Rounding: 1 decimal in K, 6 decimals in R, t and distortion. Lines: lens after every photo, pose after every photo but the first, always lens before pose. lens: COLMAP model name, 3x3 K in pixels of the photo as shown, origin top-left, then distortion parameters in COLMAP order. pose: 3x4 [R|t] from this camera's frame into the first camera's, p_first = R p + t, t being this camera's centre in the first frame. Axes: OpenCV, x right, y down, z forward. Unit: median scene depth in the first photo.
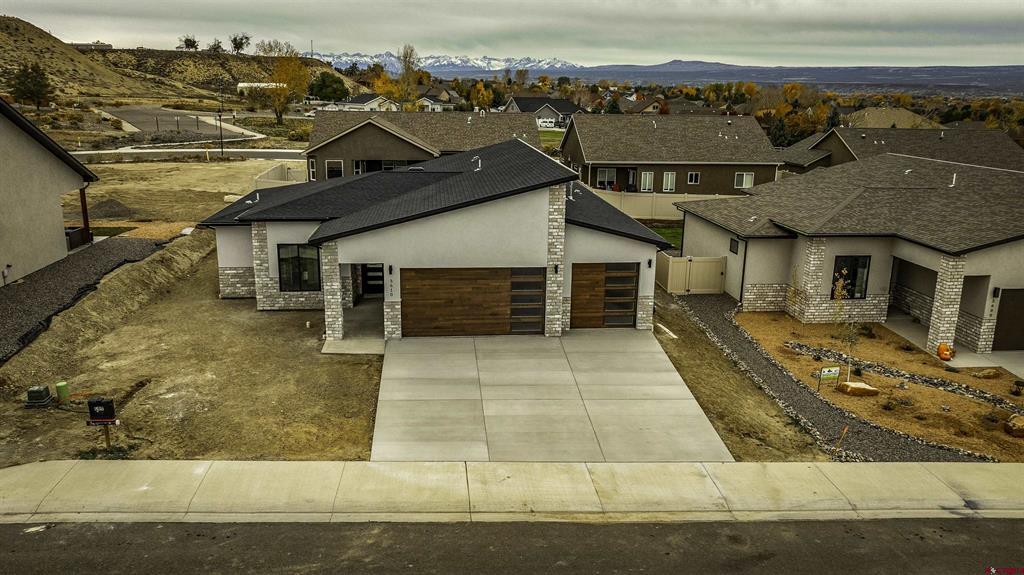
lens RADIAL K [[779.9, 0, 512.2], [0, 779.9, 283.4], [0, 0, 1]] dist [-0.034299, 0.031264]
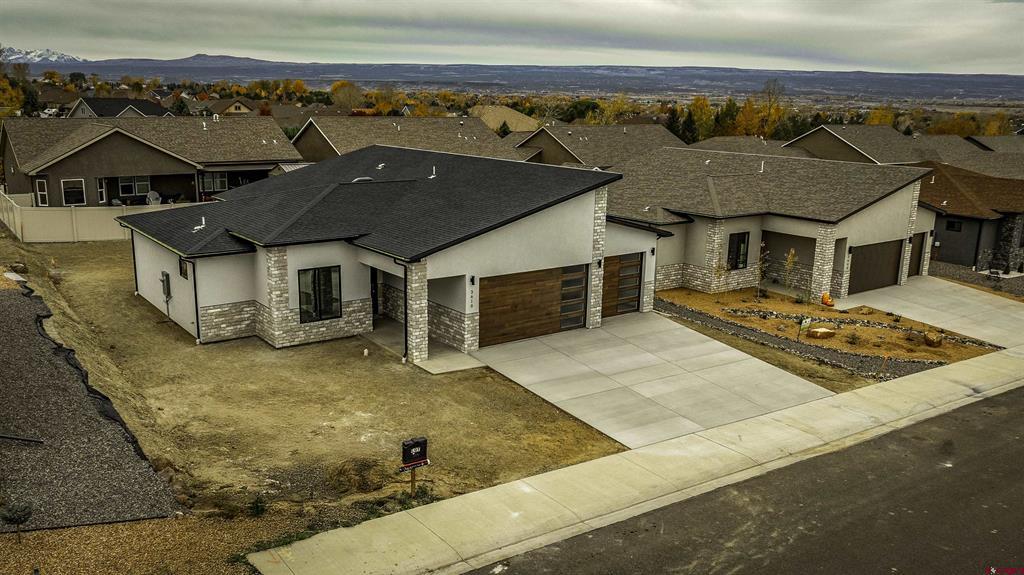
lens RADIAL K [[845.1, 0, 497.9], [0, 845.1, 307.3], [0, 0, 1]] dist [-0.018396, -0.010151]
pose [[0.863435, -0.123550, 0.489097, -0.630992], [0.118211, 0.992103, 0.041928, -0.023898], [-0.490415, 0.021615, 0.871221, 0.059444]]
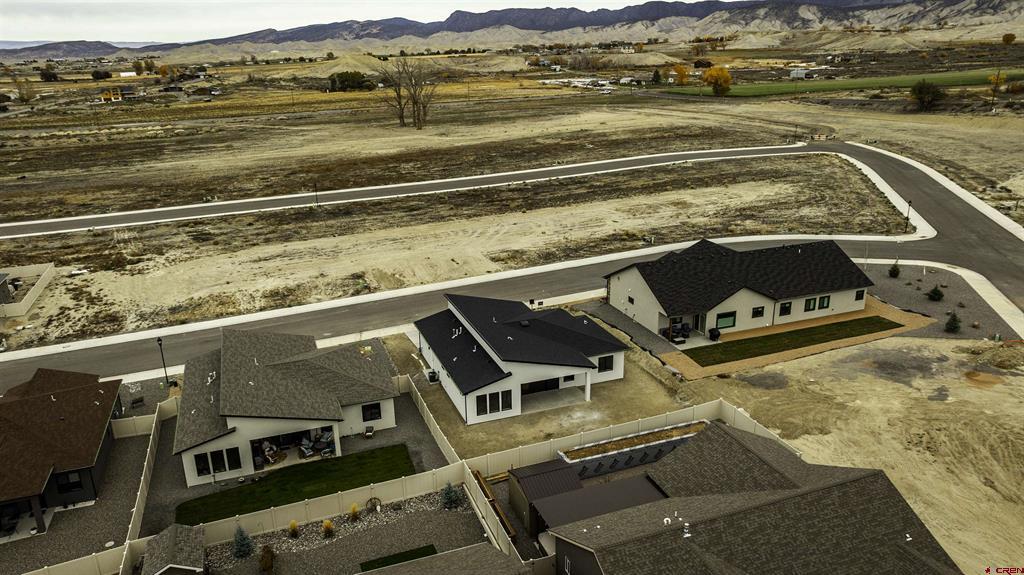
lens RADIAL K [[730.3, 0, 506.9], [0, 730.3, 292.8], [0, 0, 1]] dist [-0.029306, 0.026341]
pose [[-0.969088, 0.082914, -0.232365, 0.503825], [-0.054152, 0.847384, 0.528212, -1.657015], [0.240699, 0.524467, -0.816699, 3.341806]]
